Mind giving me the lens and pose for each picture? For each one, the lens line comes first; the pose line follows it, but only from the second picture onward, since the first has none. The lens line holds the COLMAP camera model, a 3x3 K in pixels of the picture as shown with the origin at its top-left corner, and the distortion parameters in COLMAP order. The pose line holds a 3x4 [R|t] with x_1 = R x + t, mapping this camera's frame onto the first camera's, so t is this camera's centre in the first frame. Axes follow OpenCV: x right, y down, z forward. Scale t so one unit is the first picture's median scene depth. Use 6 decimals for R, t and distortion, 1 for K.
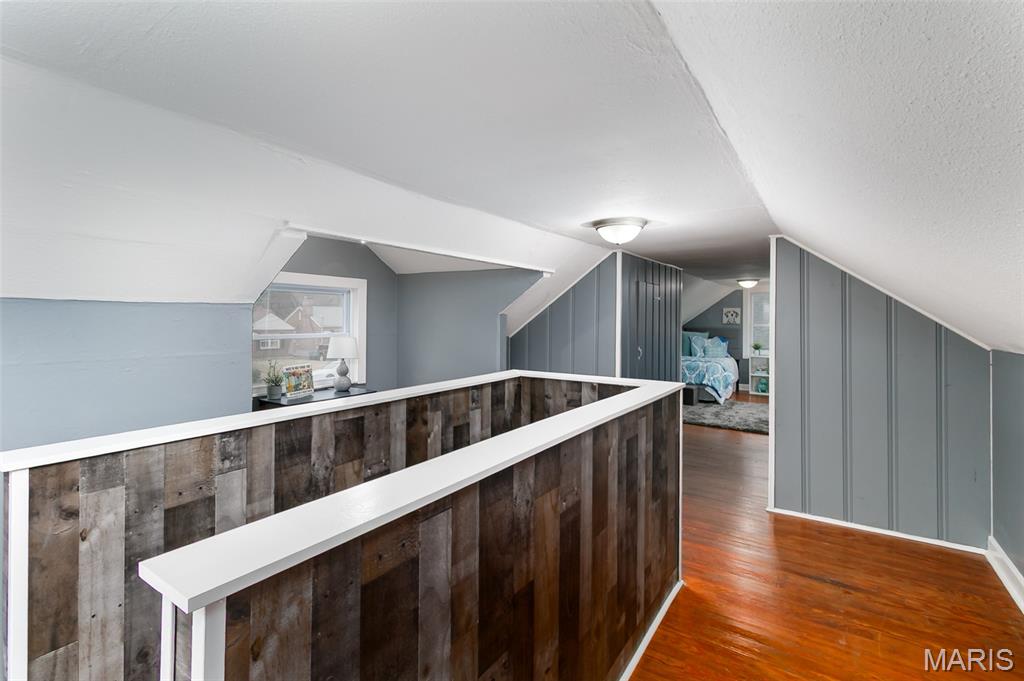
lens RADIAL K [[469.5, 0, 514.2], [0, 469.5, 331.0], [0, 0, 1]] dist [0.001163, 0.000015]
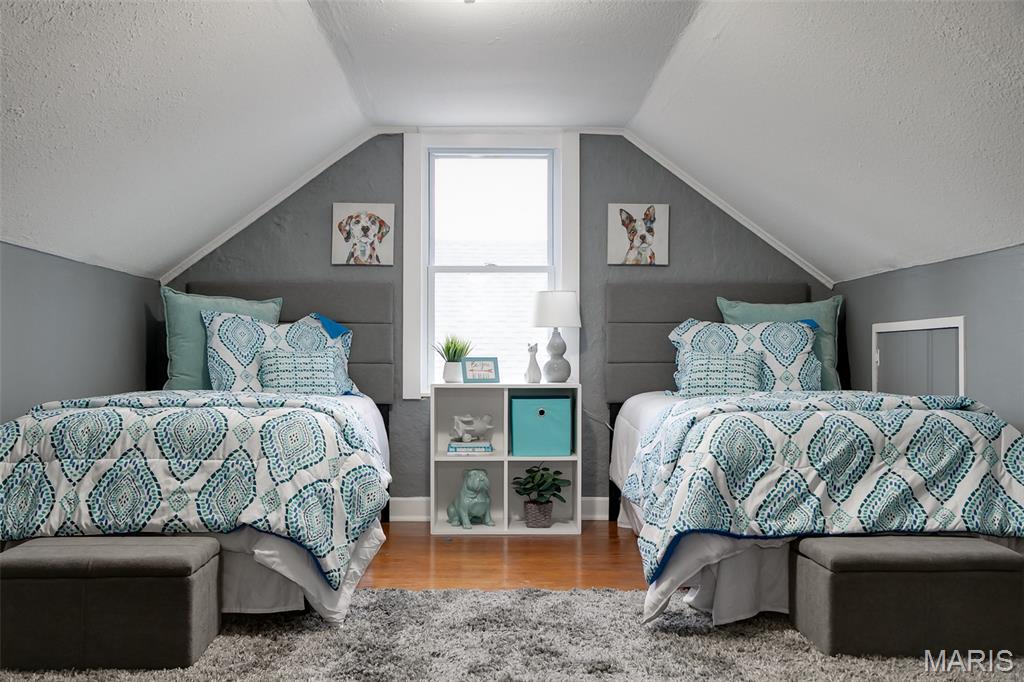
lens RADIAL K [[992.7, 0, 511.4], [0, 992.7, 360.6], [0, 0, 1]] dist [0.003417, -0.019151]
pose [[0.819021, 0.000156, 0.573763, 0.226222], [0.009568, 0.999857, -0.013929, 0.046759], [-0.573683, 0.016897, 0.818903, 0.529726]]
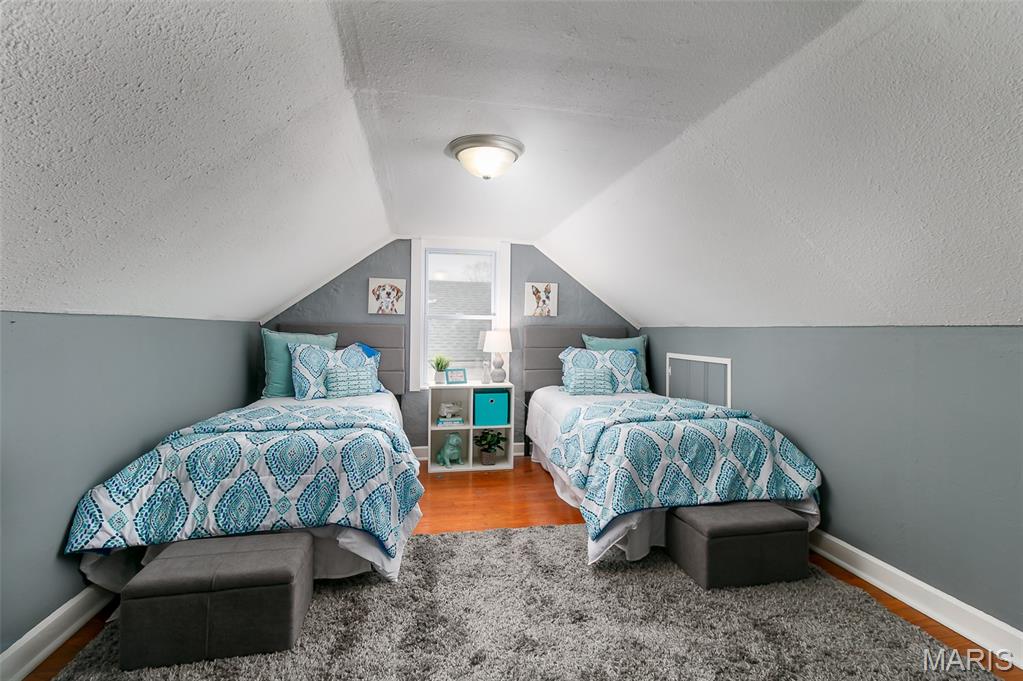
lens RADIAL K [[469.0, 0, 513.7], [0, 469.0, 331.0], [0, 0, 1]] dist [0.001163, 0.000015]
pose [[0.706409, 0.006331, 0.707775, 0.242955], [0.001336, 0.999946, -0.010278, 0.005030], [-0.707802, 0.008206, 0.706363, 0.626129]]
